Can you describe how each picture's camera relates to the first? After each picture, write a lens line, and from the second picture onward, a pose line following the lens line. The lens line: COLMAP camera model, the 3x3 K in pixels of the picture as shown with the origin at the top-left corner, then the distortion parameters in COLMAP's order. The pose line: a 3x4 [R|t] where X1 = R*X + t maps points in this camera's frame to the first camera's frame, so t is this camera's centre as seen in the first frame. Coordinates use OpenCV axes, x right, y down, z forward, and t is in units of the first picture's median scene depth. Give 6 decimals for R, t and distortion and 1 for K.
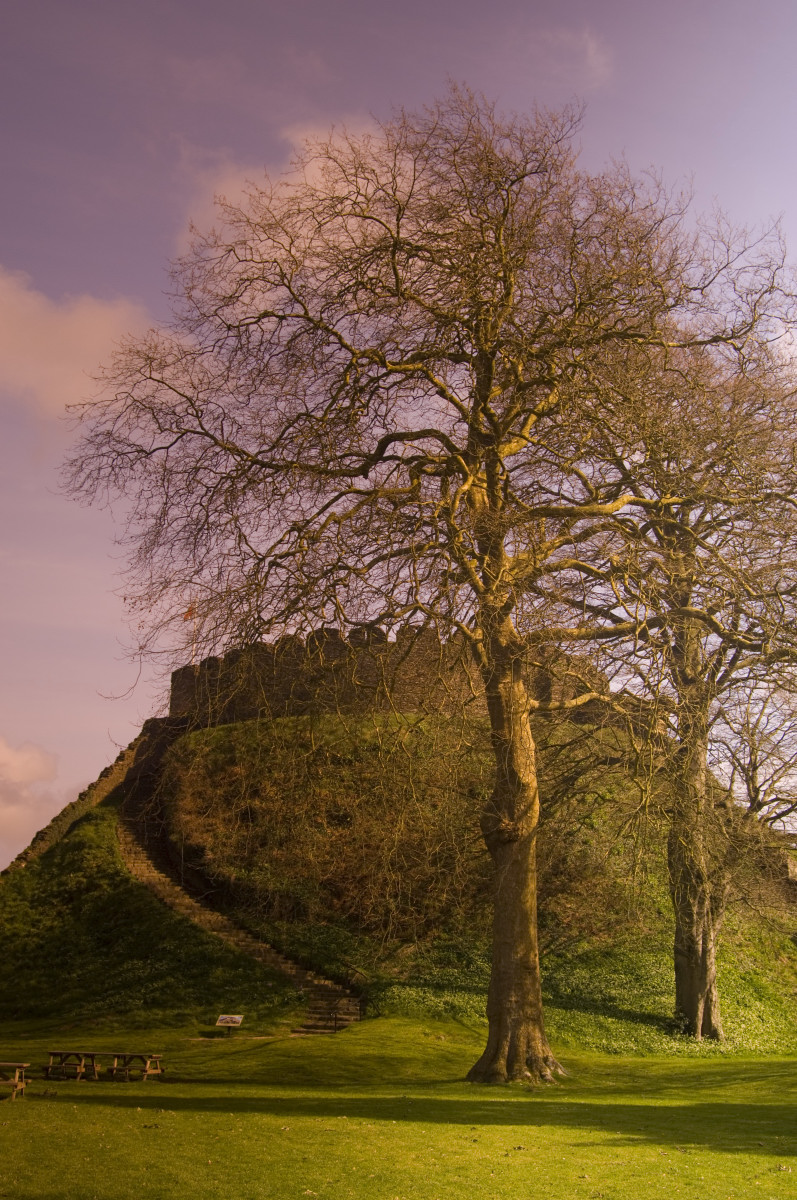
lens RADIAL K [[1470.6, 0, 398.5], [0, 1470.6, 600.0], [0, 0, 1]] dist [-0.129515, 0.128765]
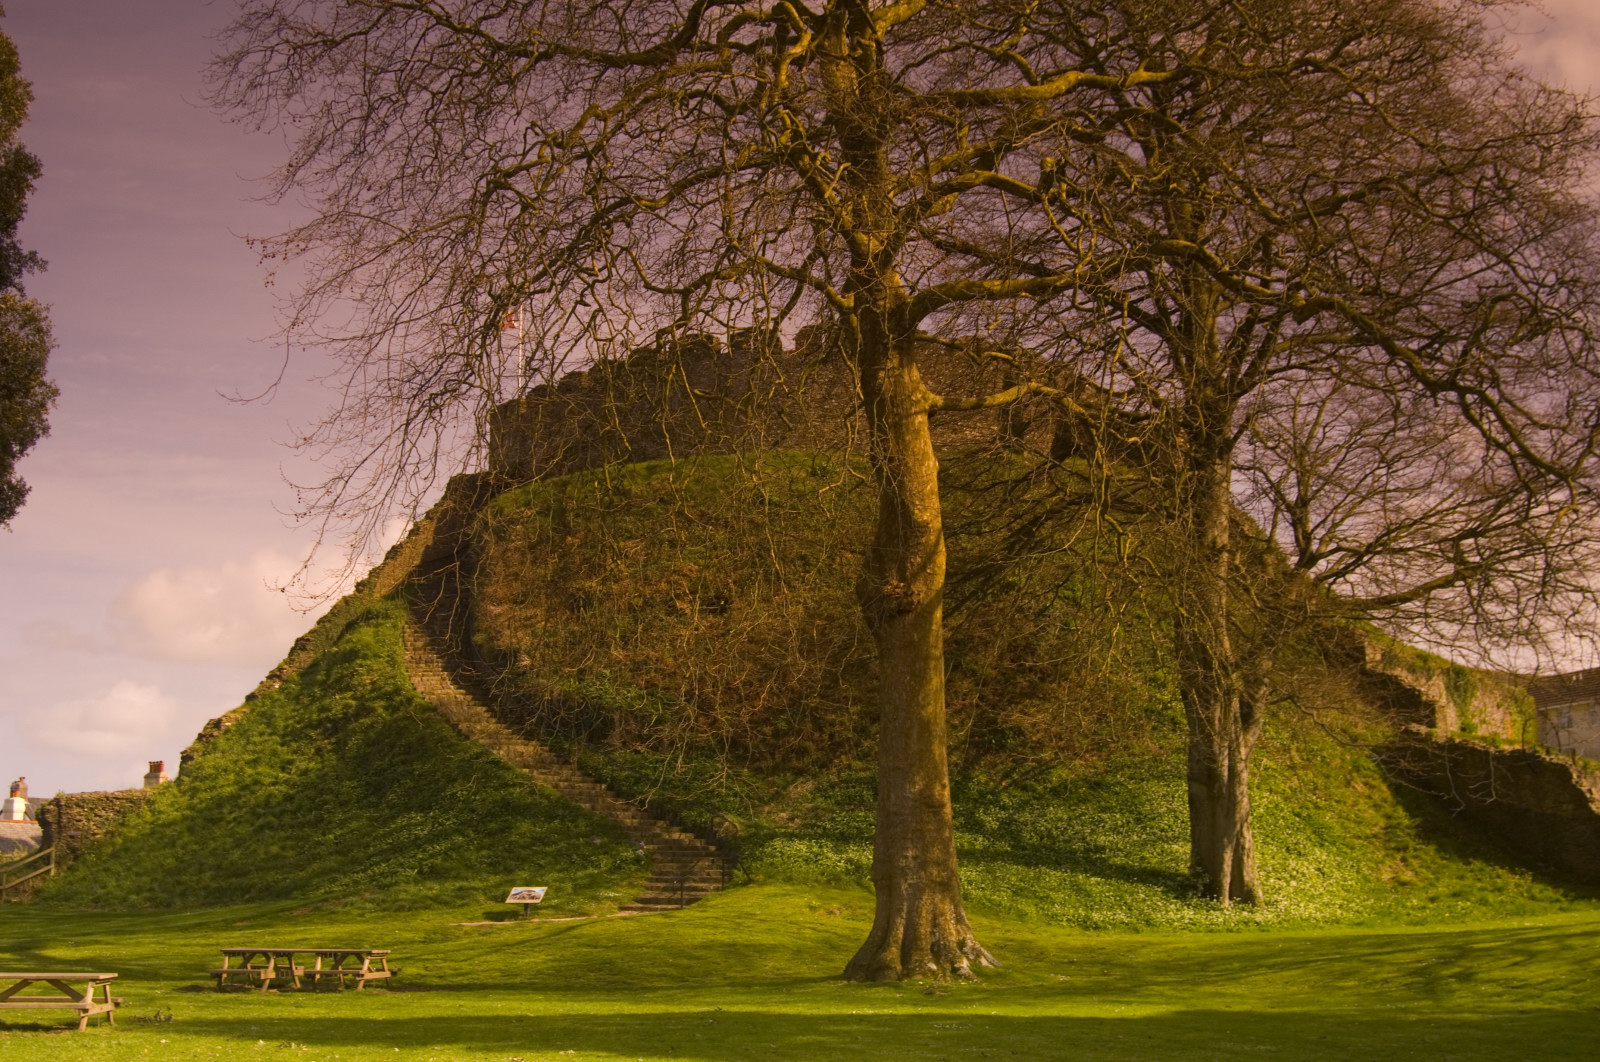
lens RADIAL K [[1960.7, 0, 788.9], [0, 1960.7, 522.6], [0, 0, 1]] dist [-0.129515, 0.128765]
pose [[0.998432, -0.034400, -0.044162, 0.048706], [0.038546, 0.994562, 0.096748, 0.029275], [0.040594, -0.098299, 0.994329, 0.104823]]
